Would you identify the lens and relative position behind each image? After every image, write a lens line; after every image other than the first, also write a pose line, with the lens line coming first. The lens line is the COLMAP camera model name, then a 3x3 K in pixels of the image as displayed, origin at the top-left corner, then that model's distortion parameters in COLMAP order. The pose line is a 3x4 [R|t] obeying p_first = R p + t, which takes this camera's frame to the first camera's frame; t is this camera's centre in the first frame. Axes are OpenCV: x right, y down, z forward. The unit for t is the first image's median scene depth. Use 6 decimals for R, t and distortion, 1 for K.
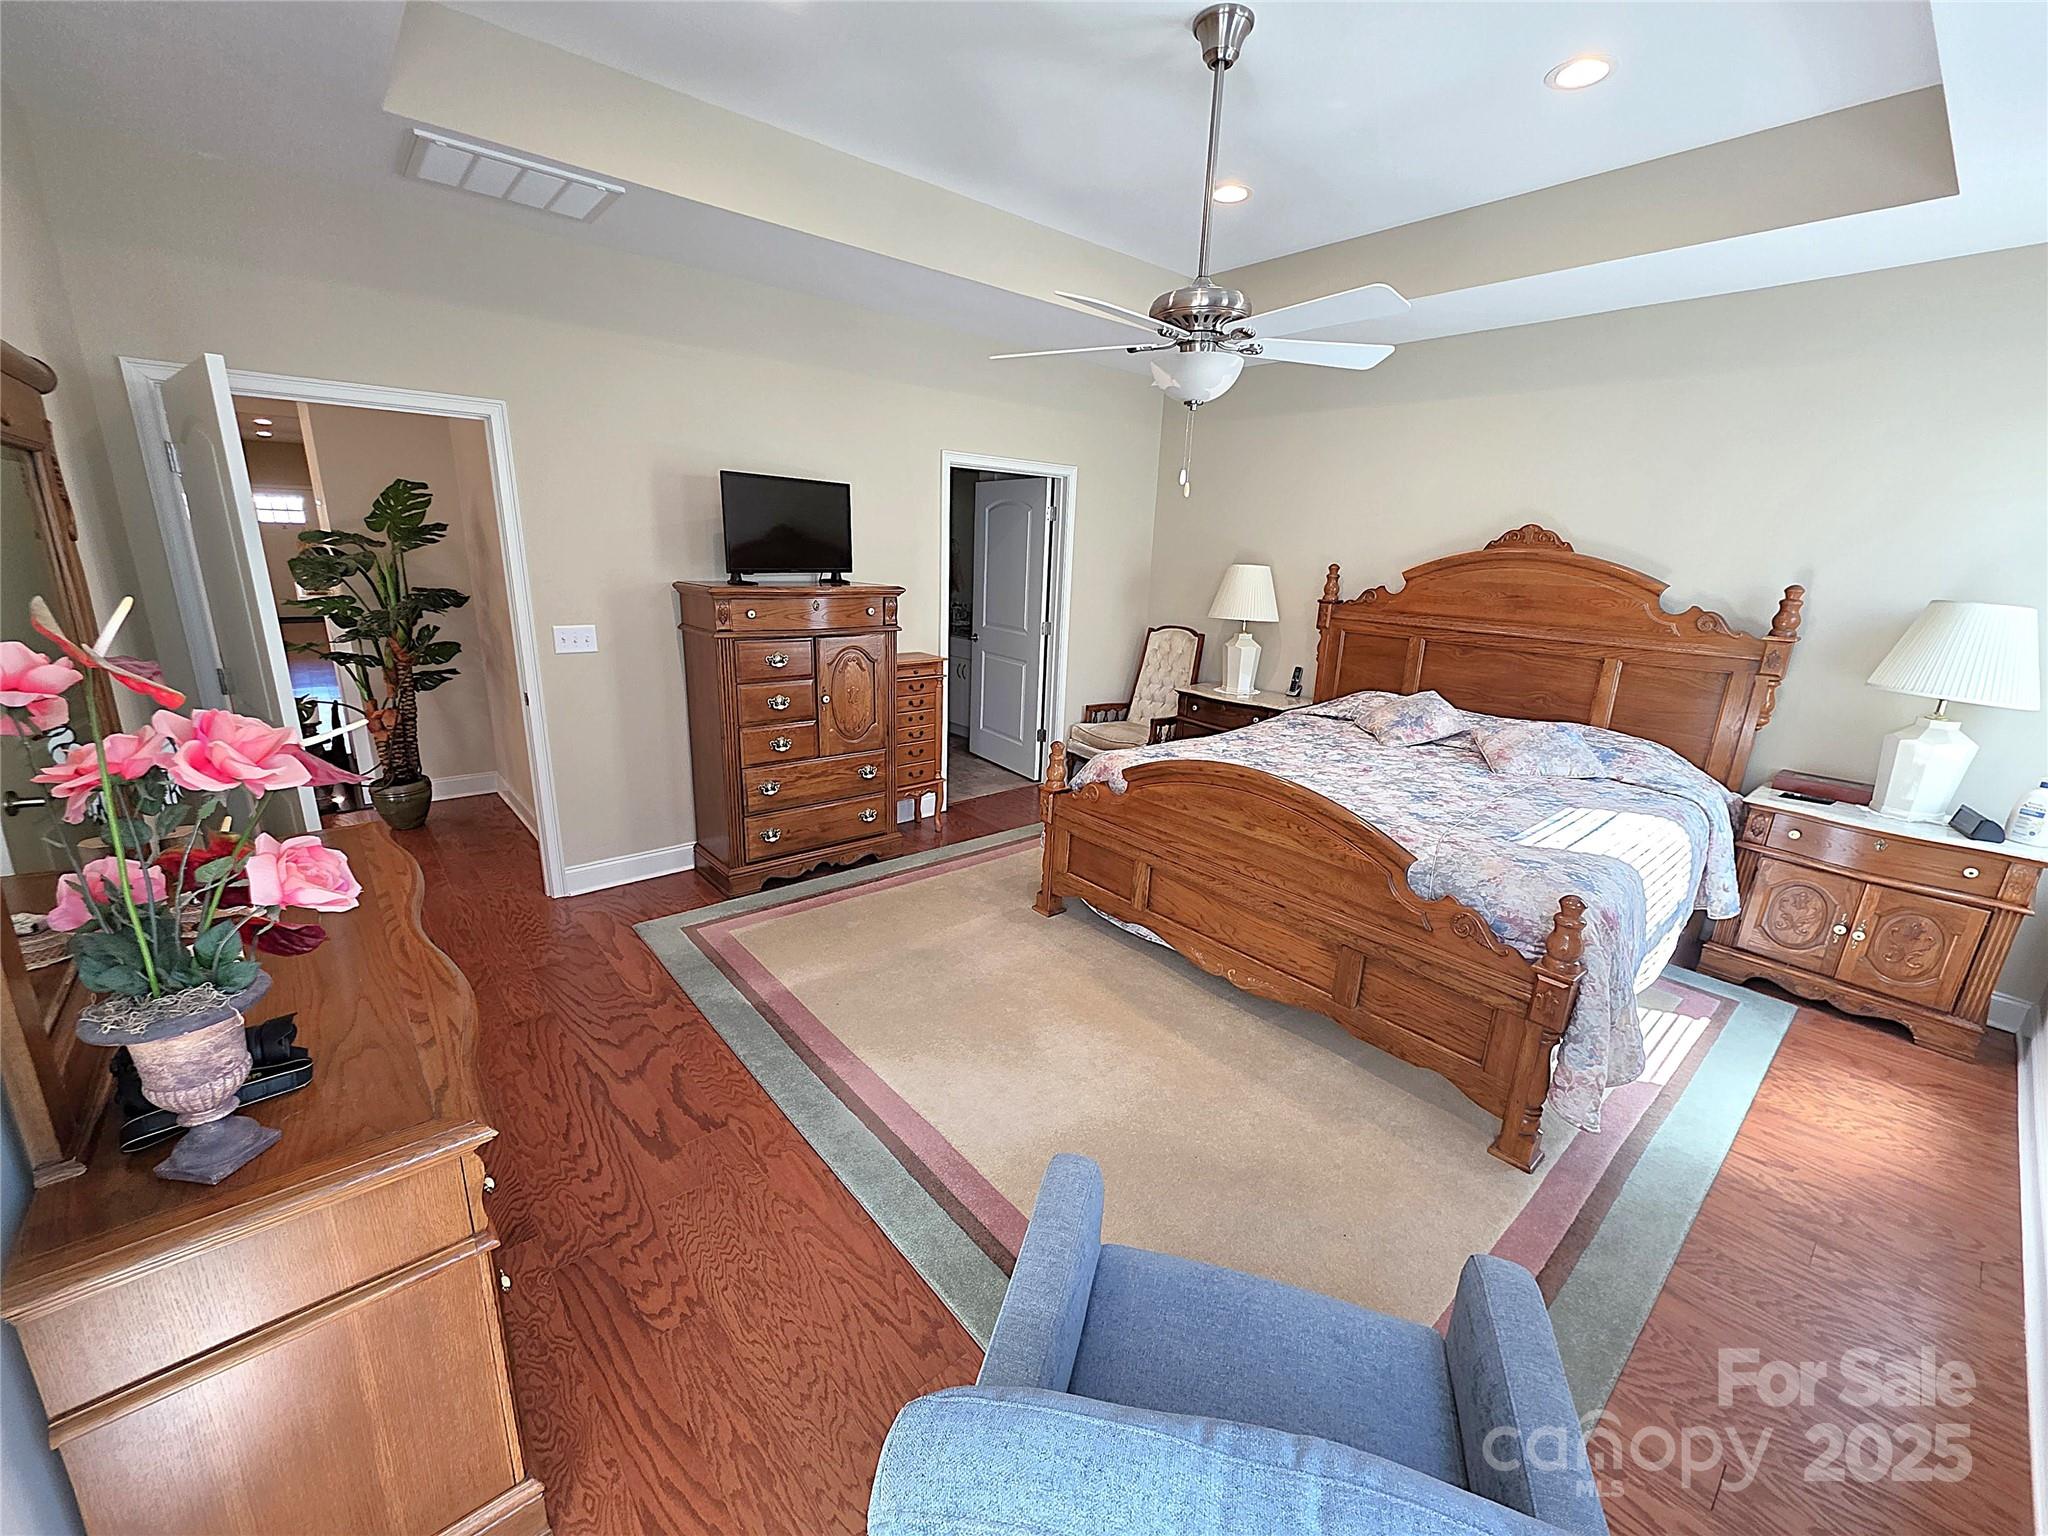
lens RADIAL K [[818.9, 0, 1023.1], [0, 818.9, 767.7], [0, 0, 1]] dist [-0.000100, 0.000791]
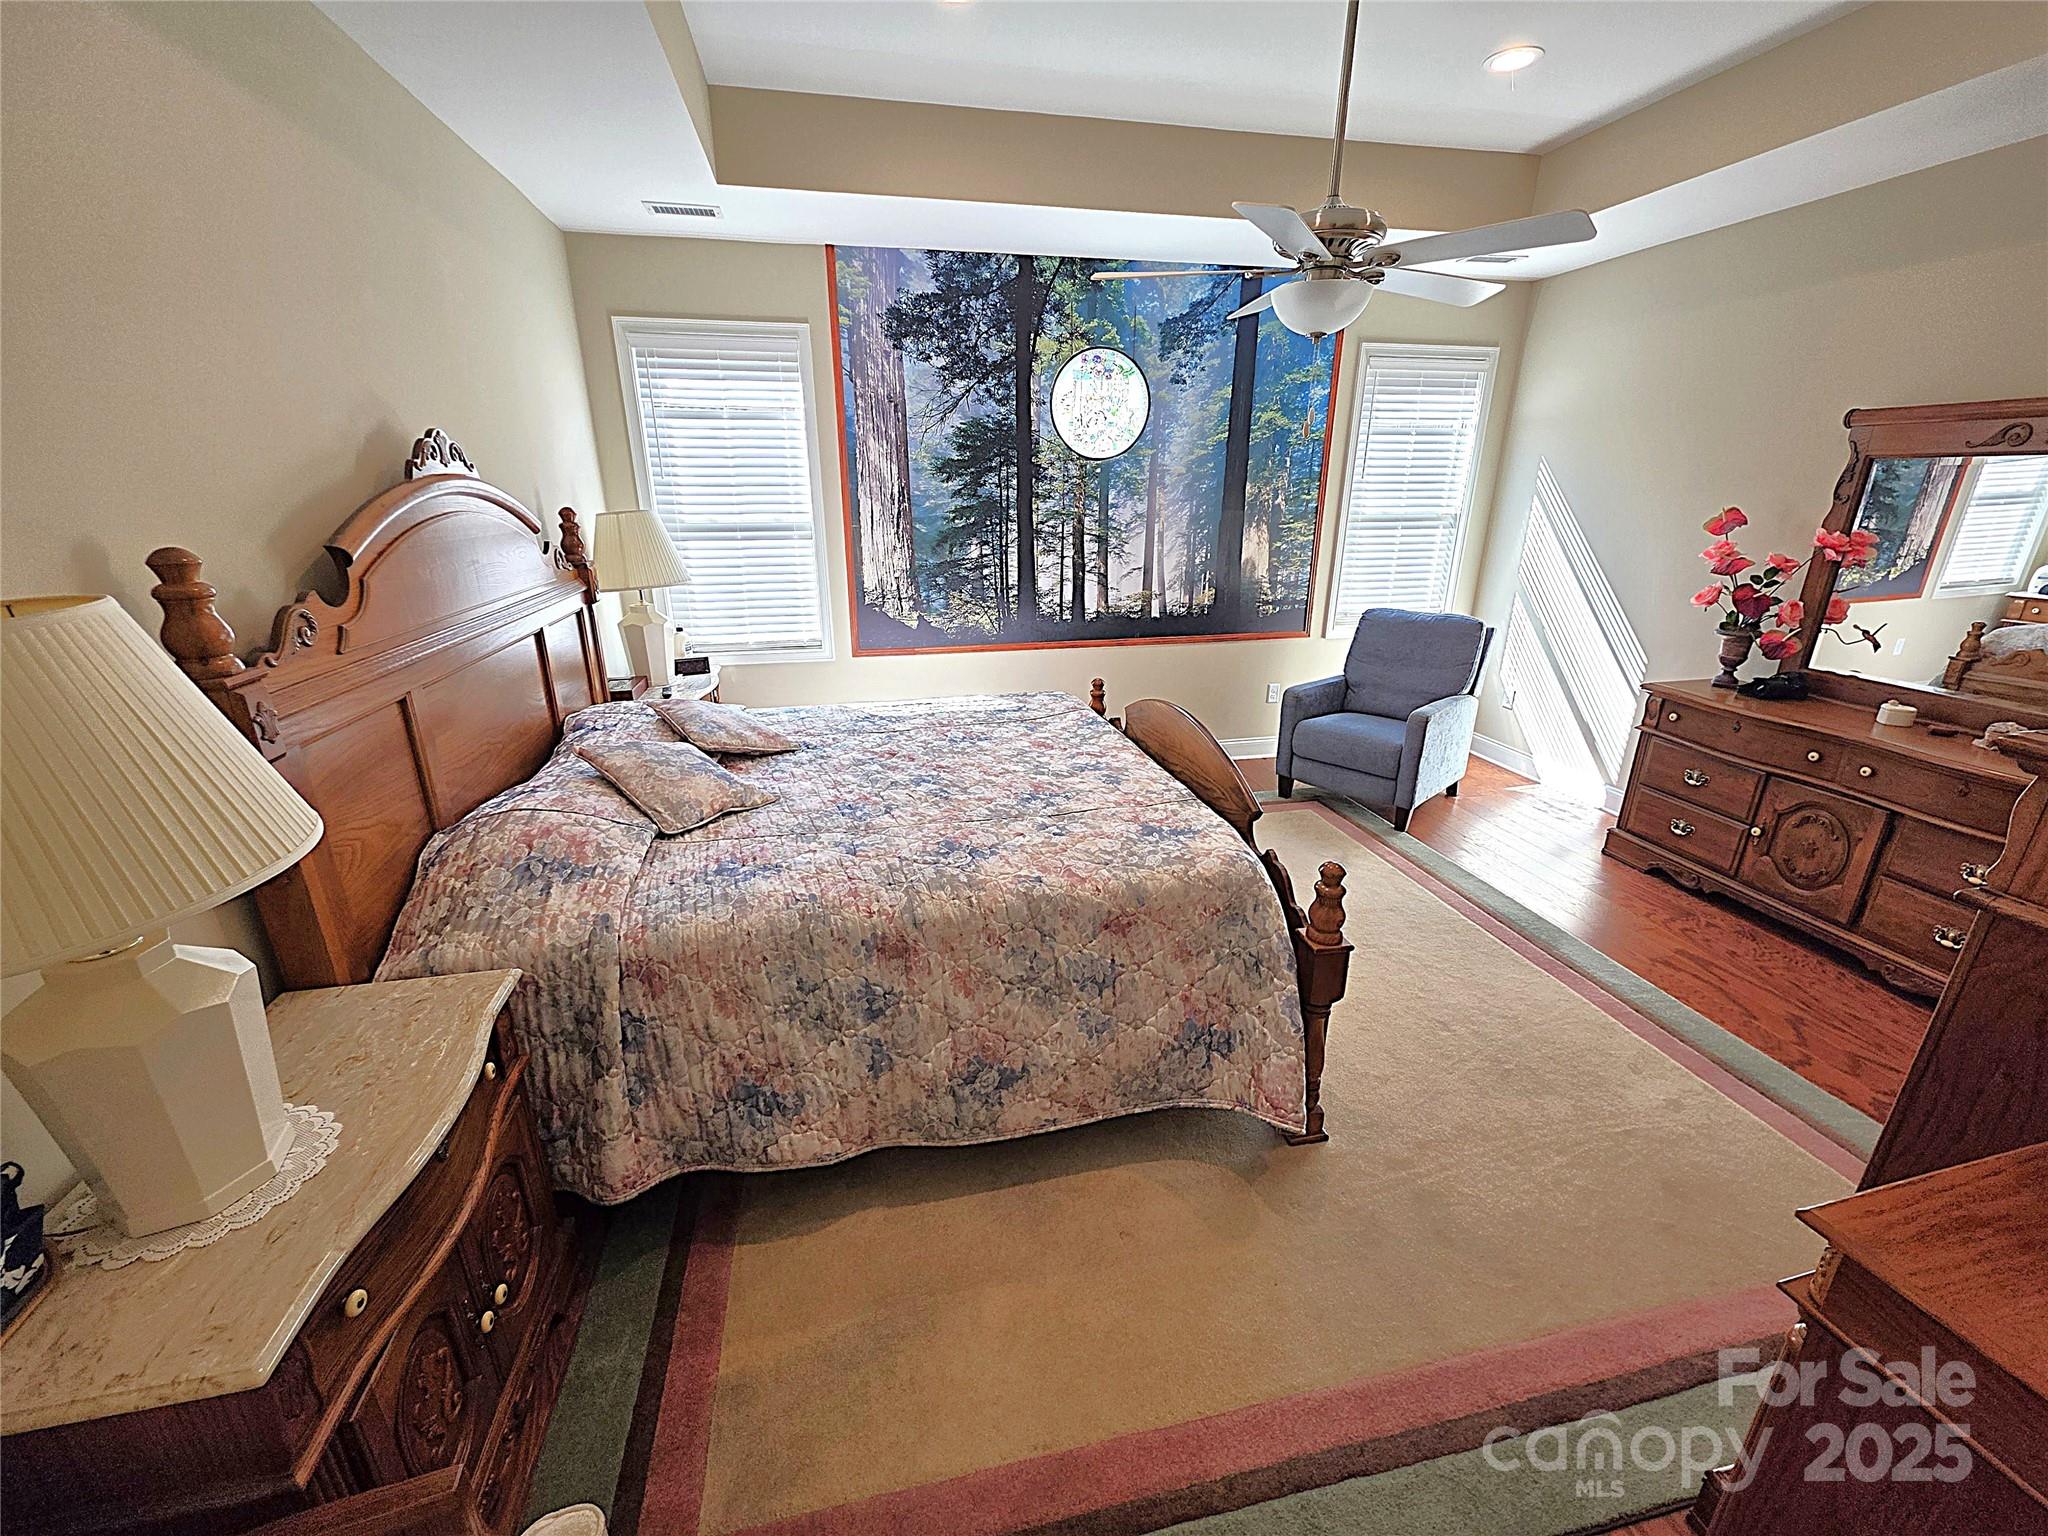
lens RADIAL K [[818.9, 0, 1025.2], [0, 818.9, 767.8], [0, 0, 1]] dist [-0.000100, 0.000791]
pose [[-0.880506, -0.189712, 0.434417, -0.000252], [0.096237, 0.825799, 0.555692, -0.502360], [-0.464163, 0.531098, -0.708864, 1.775668]]
